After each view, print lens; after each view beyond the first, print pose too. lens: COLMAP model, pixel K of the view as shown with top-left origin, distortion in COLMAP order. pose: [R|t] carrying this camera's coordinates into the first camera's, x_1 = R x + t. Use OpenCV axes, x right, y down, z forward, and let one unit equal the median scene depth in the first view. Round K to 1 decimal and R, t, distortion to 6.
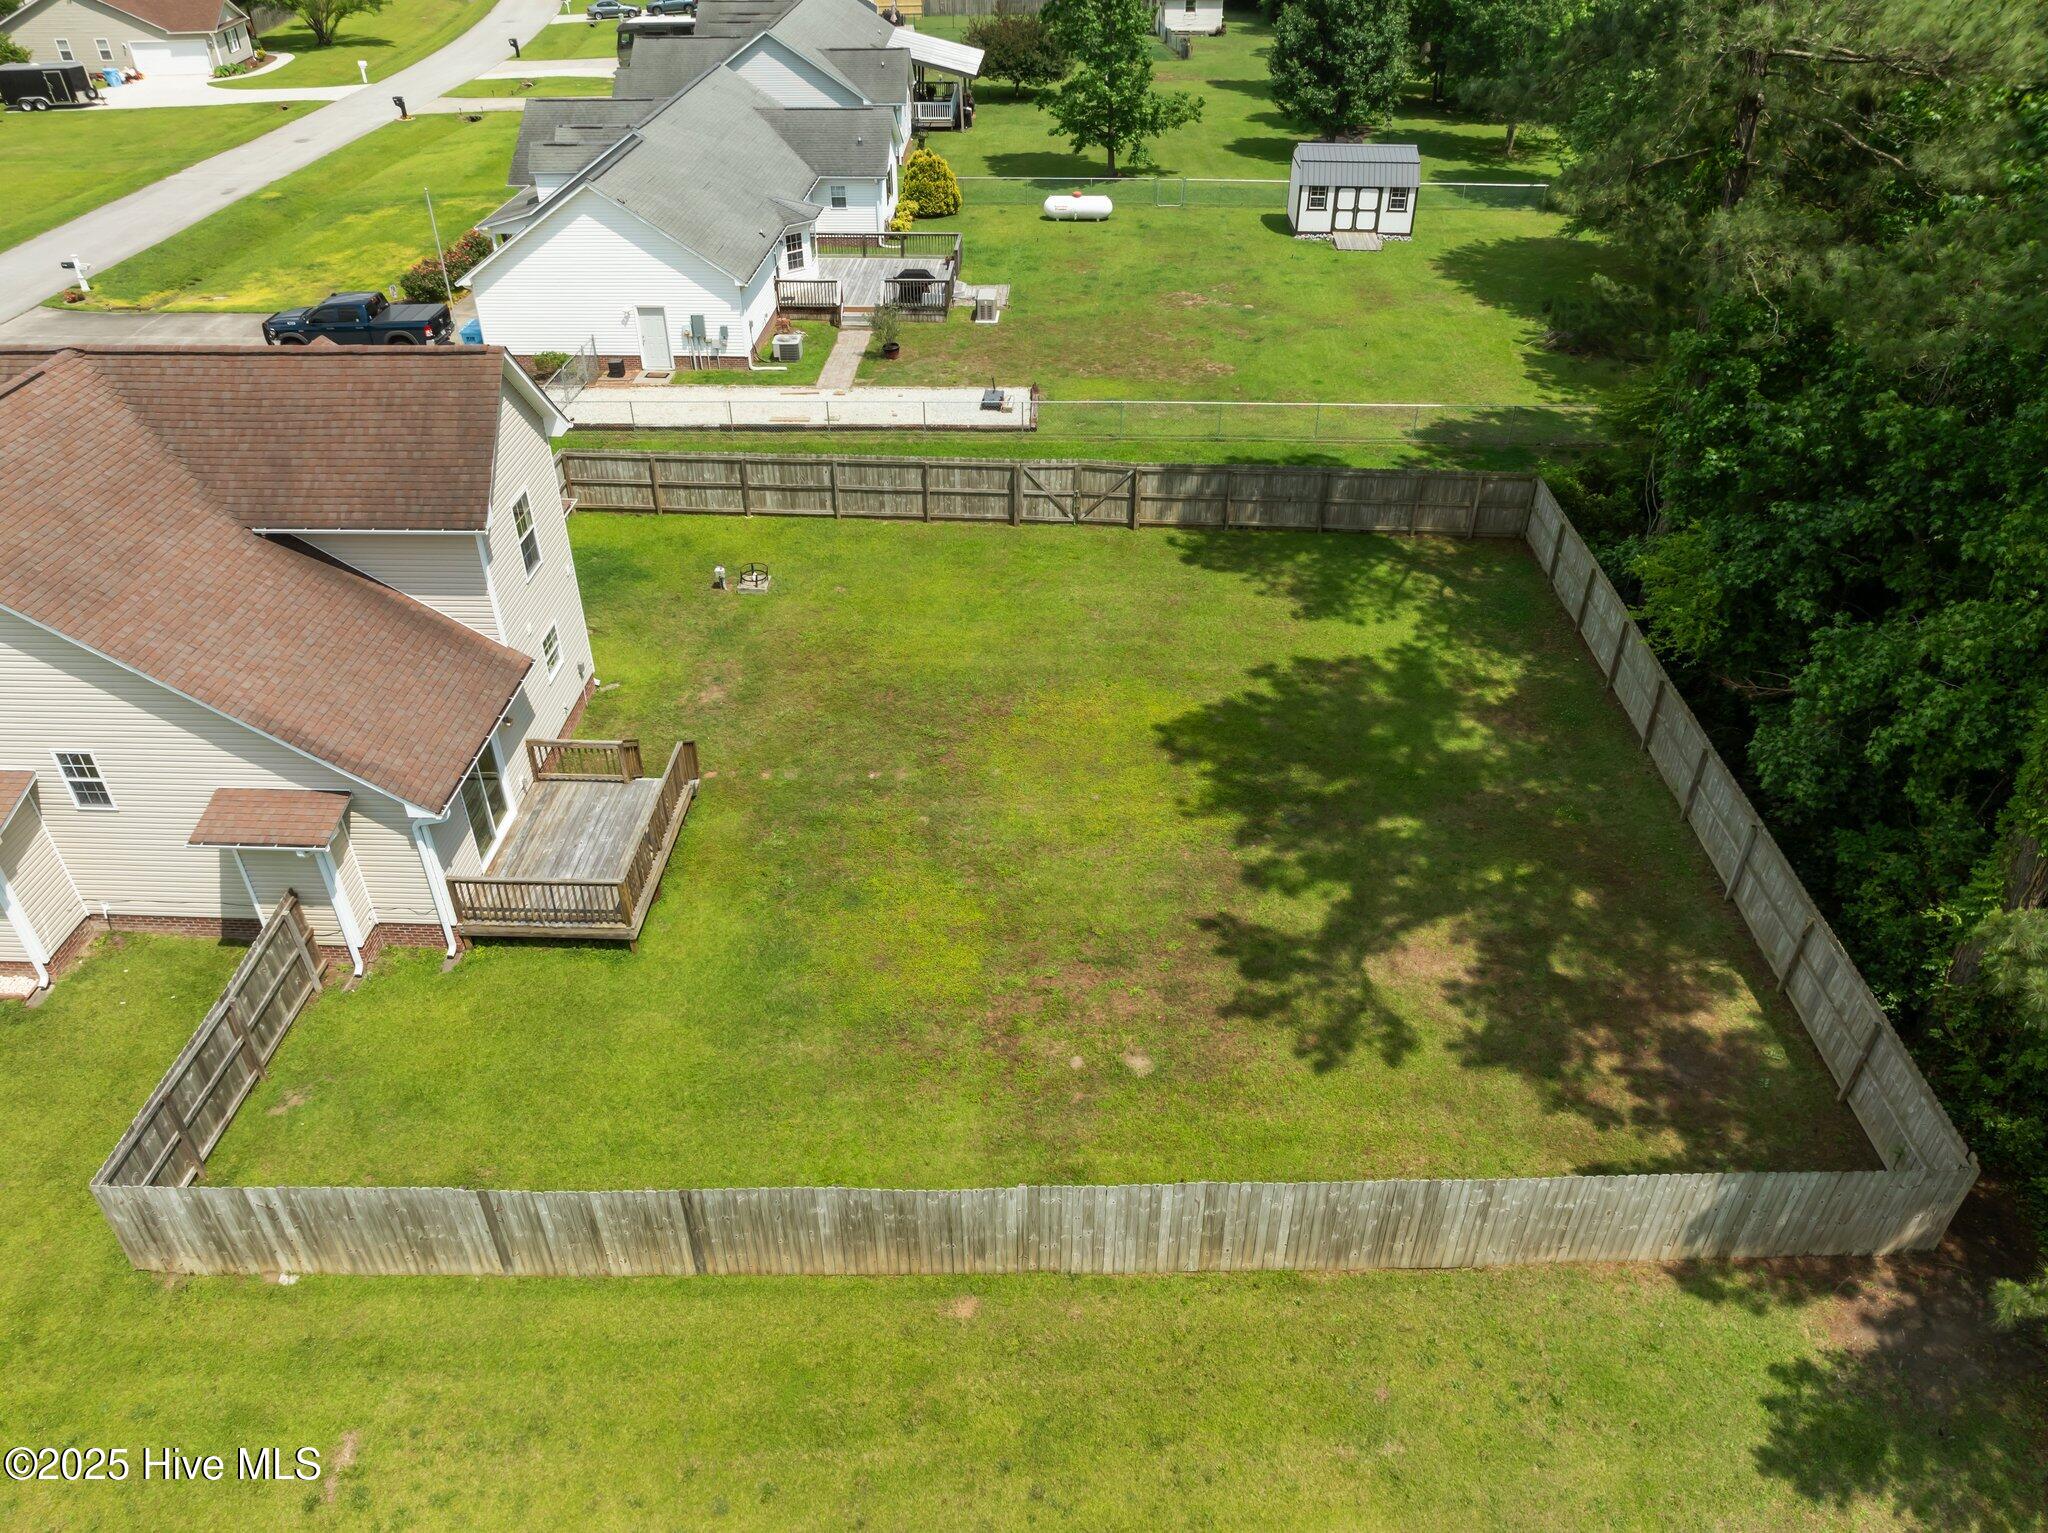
lens RADIAL K [[1446.9, 0, 1026.6], [0, 1446.9, 762.3], [0, 0, 1]] dist [-0.055176, 0.030153]
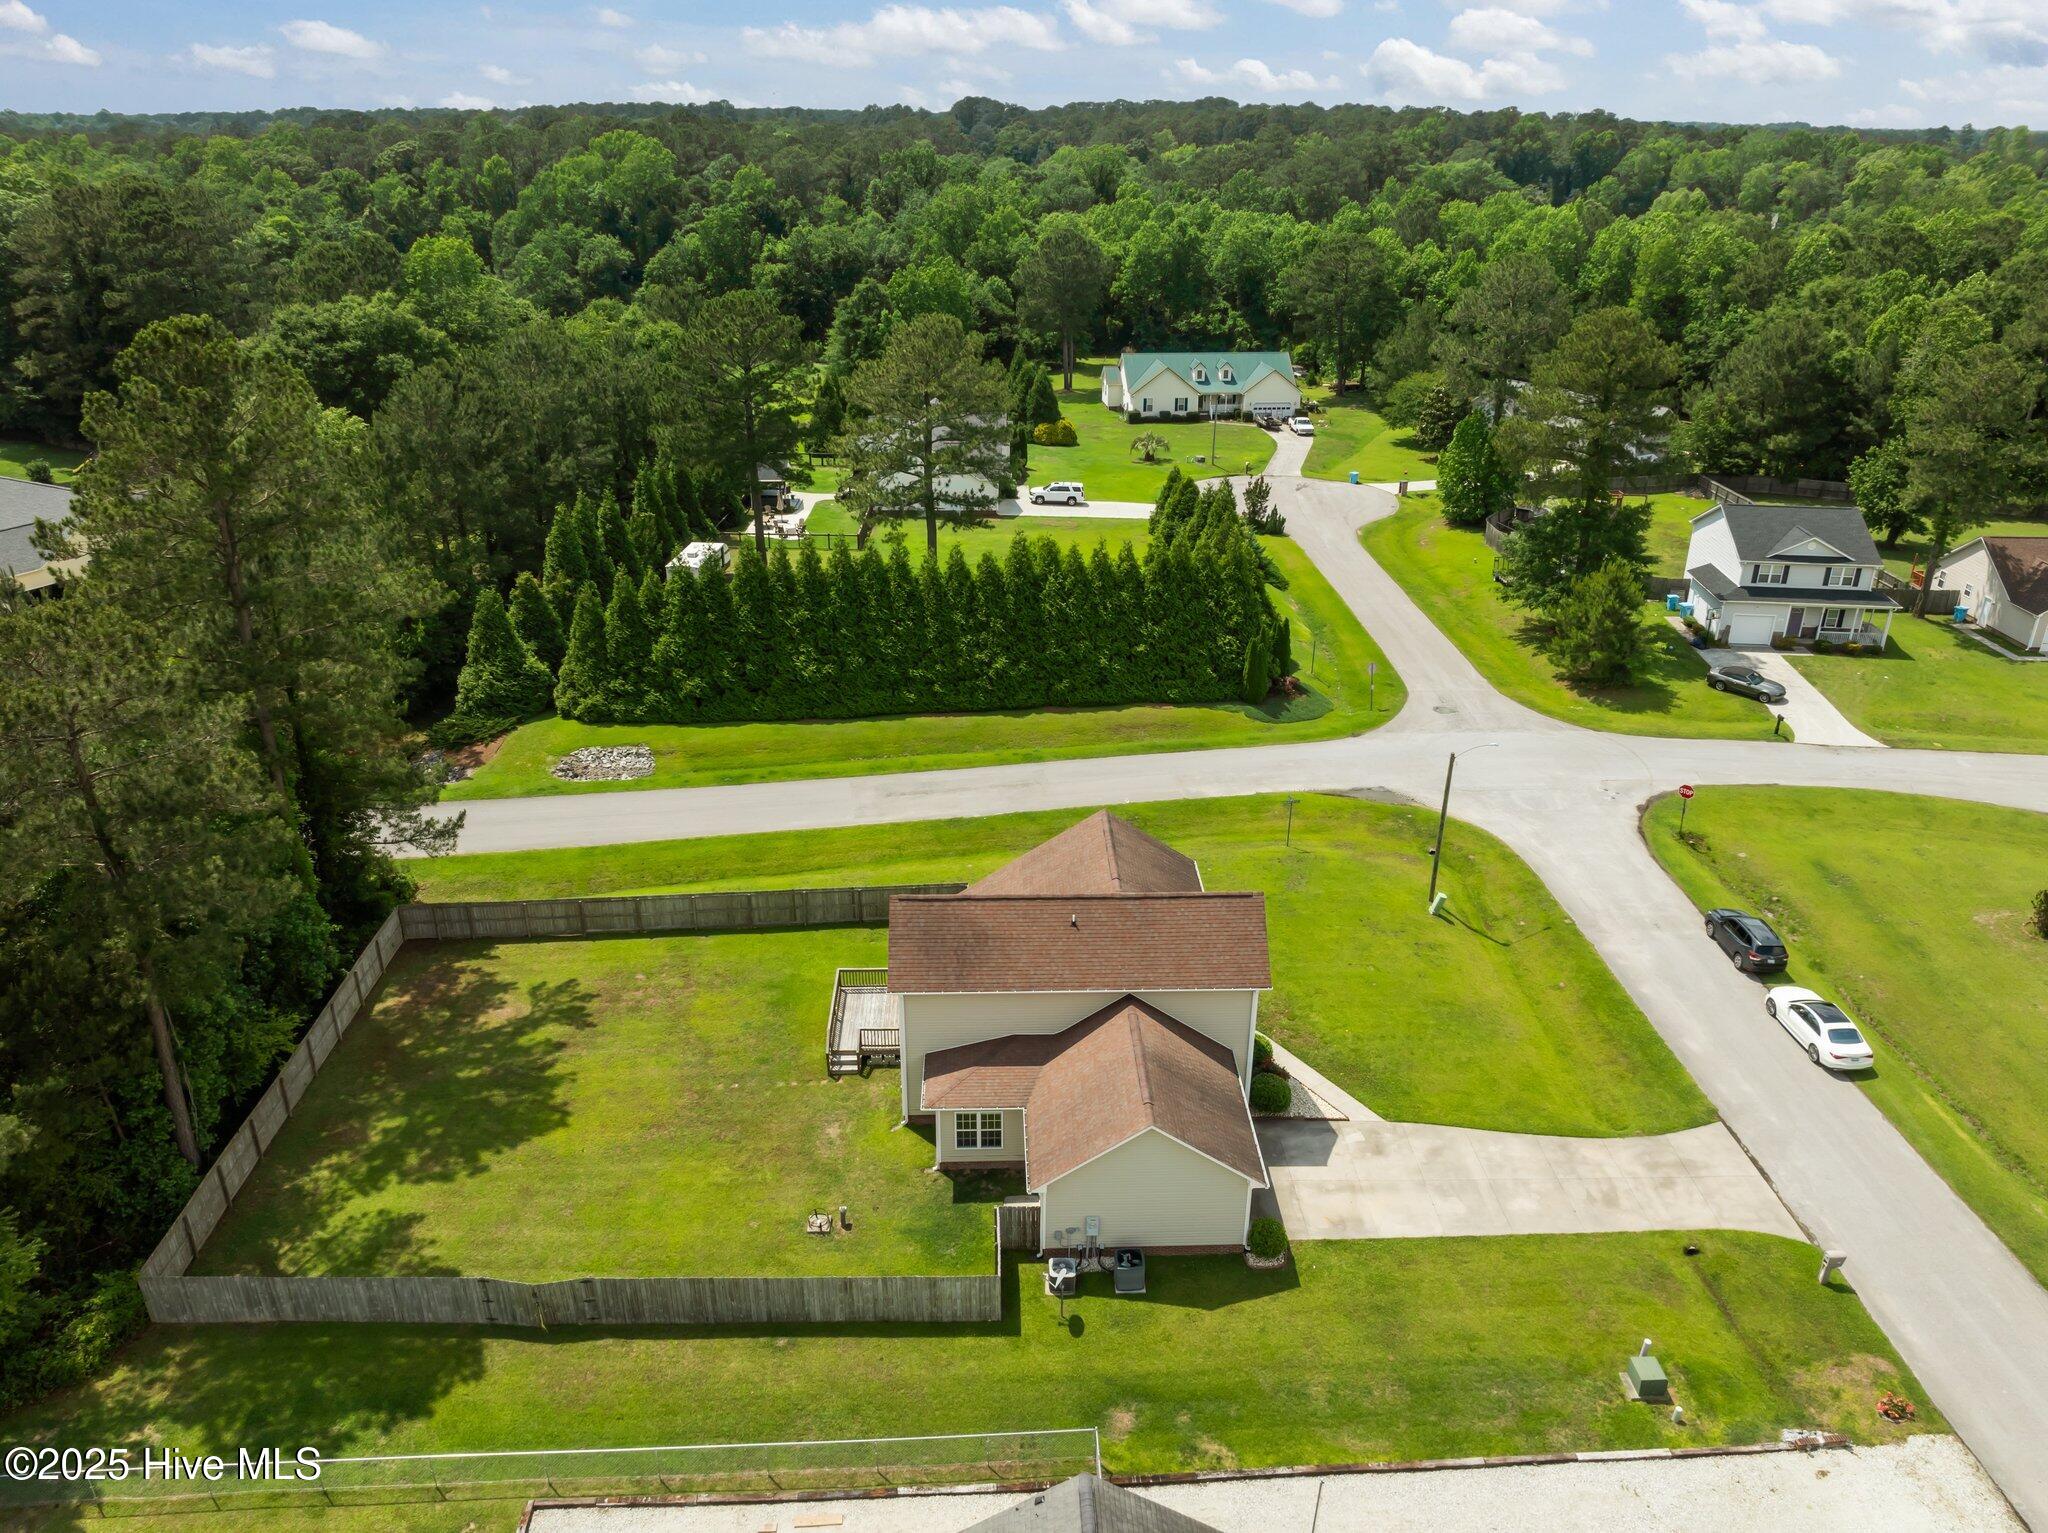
lens RADIAL K [[1444.3, 0, 1032.6], [0, 1444.3, 771.9], [0, 0, 1]] dist [-0.035933, 0.013067]
pose [[-0.997519, 0.025526, -0.065614, -0.418960], [-0.043539, 0.508736, 0.859821, -2.008342], [0.055328, 0.860544, -0.506363, 1.796653]]
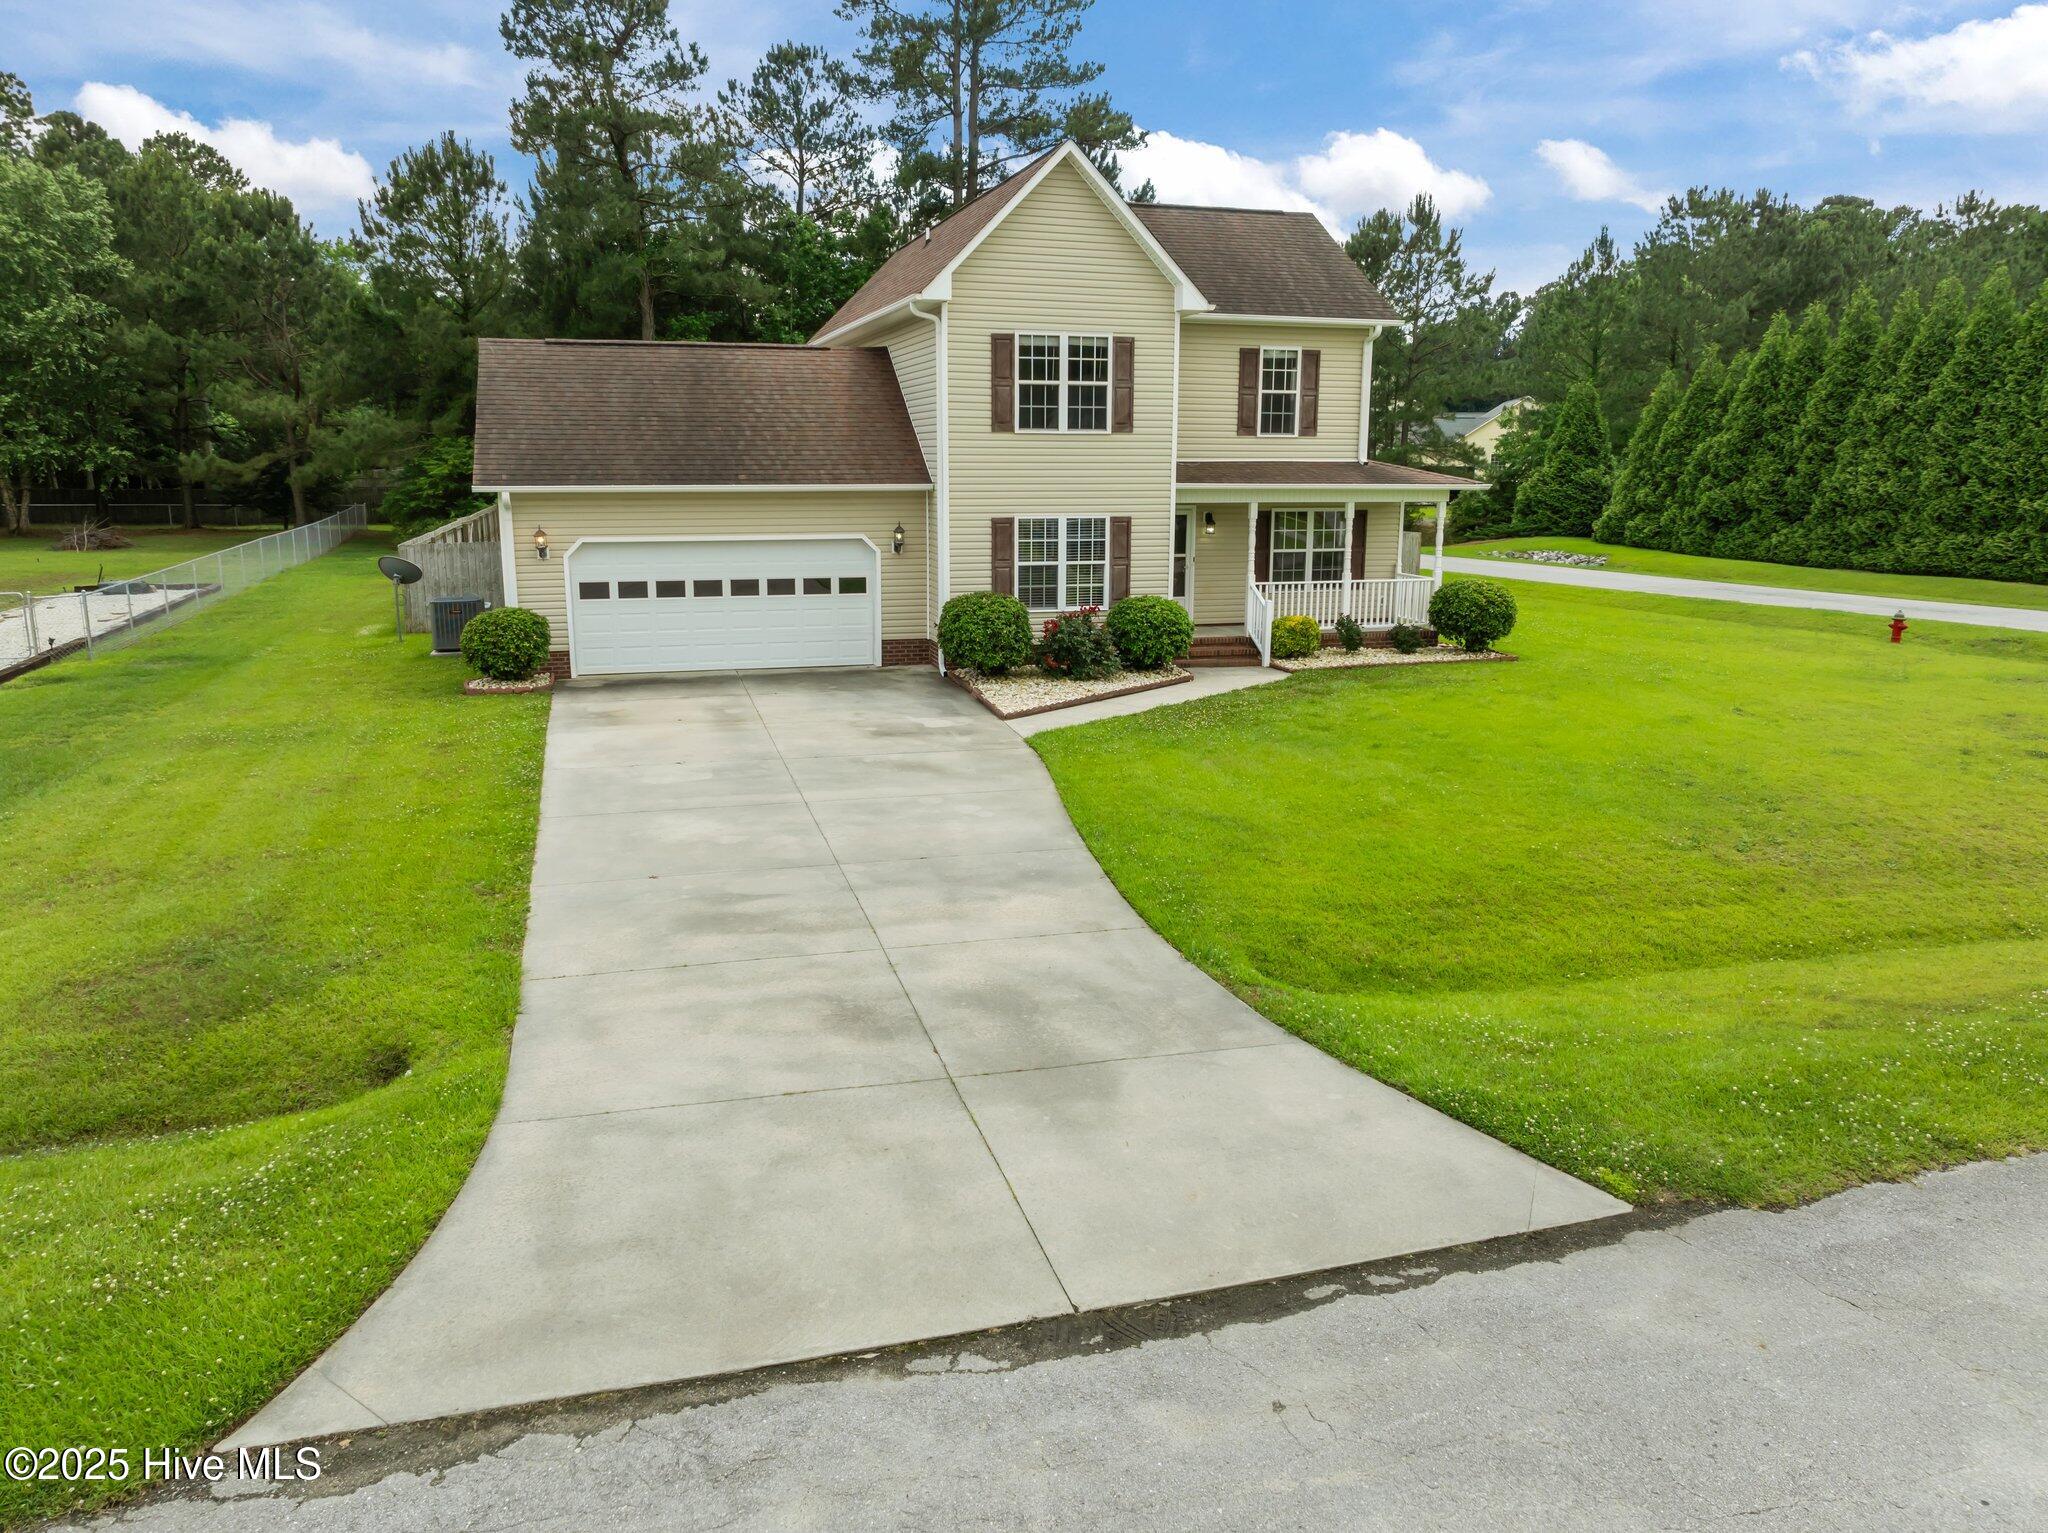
lens RADIAL K [[1439.7, 0, 1034.1], [0, 1439.7, 766.3], [0, 0, 1]] dist [-0.033126, 0.007100]
pose [[-0.326087, -0.205332, 0.922771, -1.687075], [0.533664, 0.765729, 0.358973, -0.321761], [-0.780301, 0.609506, -0.140116, 1.338273]]
